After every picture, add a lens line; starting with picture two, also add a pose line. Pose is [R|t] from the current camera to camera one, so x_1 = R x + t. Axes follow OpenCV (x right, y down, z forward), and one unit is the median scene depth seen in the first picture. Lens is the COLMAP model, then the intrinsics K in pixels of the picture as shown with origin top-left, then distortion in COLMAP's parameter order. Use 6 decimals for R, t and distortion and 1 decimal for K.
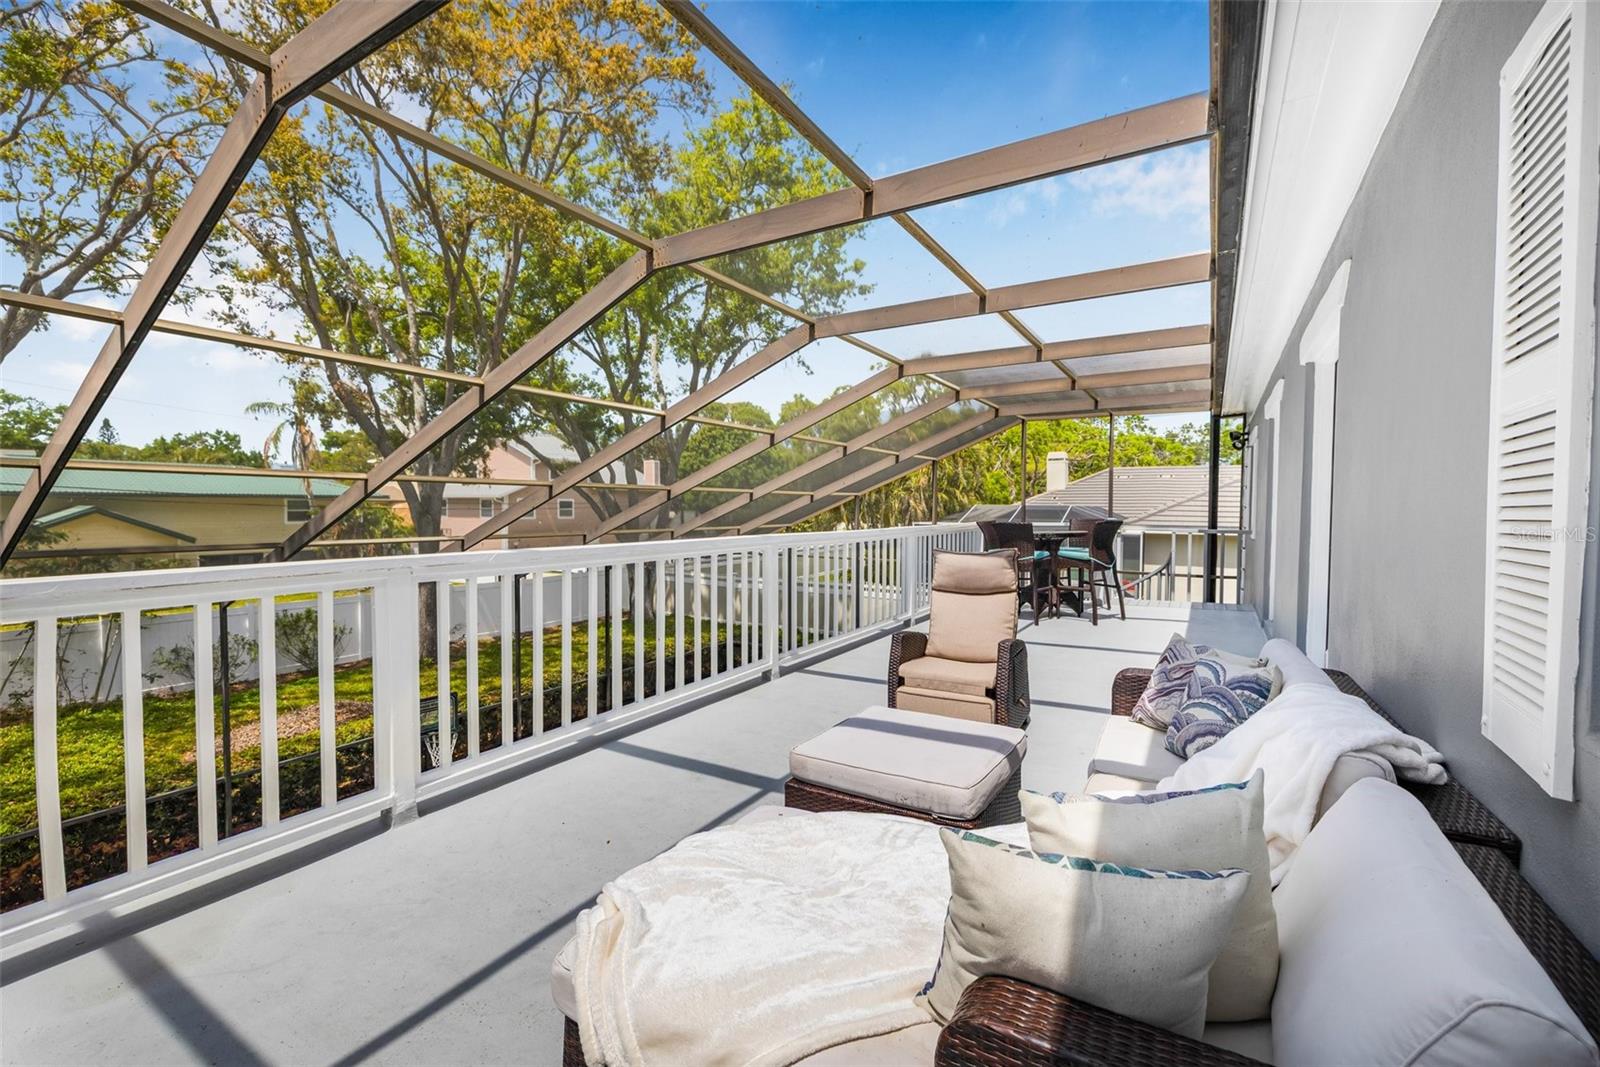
lens RADIAL K [[683.3, 0, 790.3], [0, 683.3, 528.0], [0, 0, 1]] dist [0.000600, 0.000242]
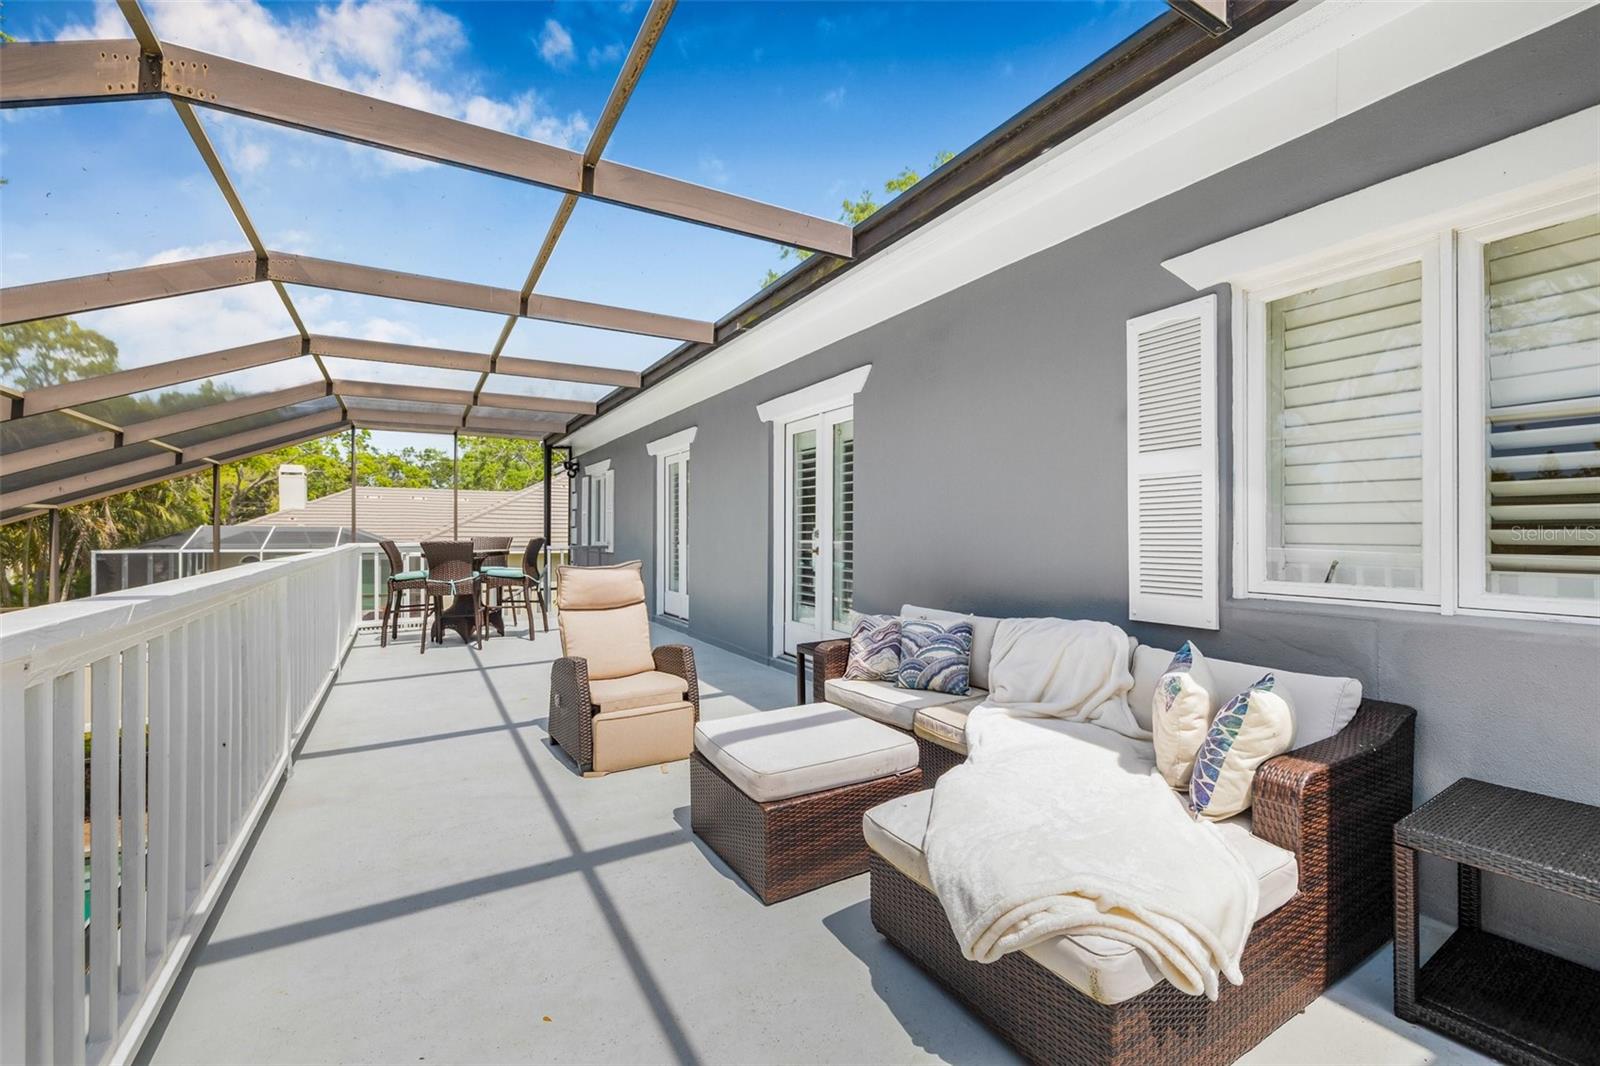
lens RADIAL K [[680.7, 0, 795.3], [0, 680.7, 531.4], [0, 0, 1]] dist [0.001072, -0.000210]
pose [[0.476439, -0.006128, 0.879186, -0.238807], [0.031609, 0.999449, -0.010163, 0.001698], [-0.878639, 0.032632, 0.476370, 0.151882]]
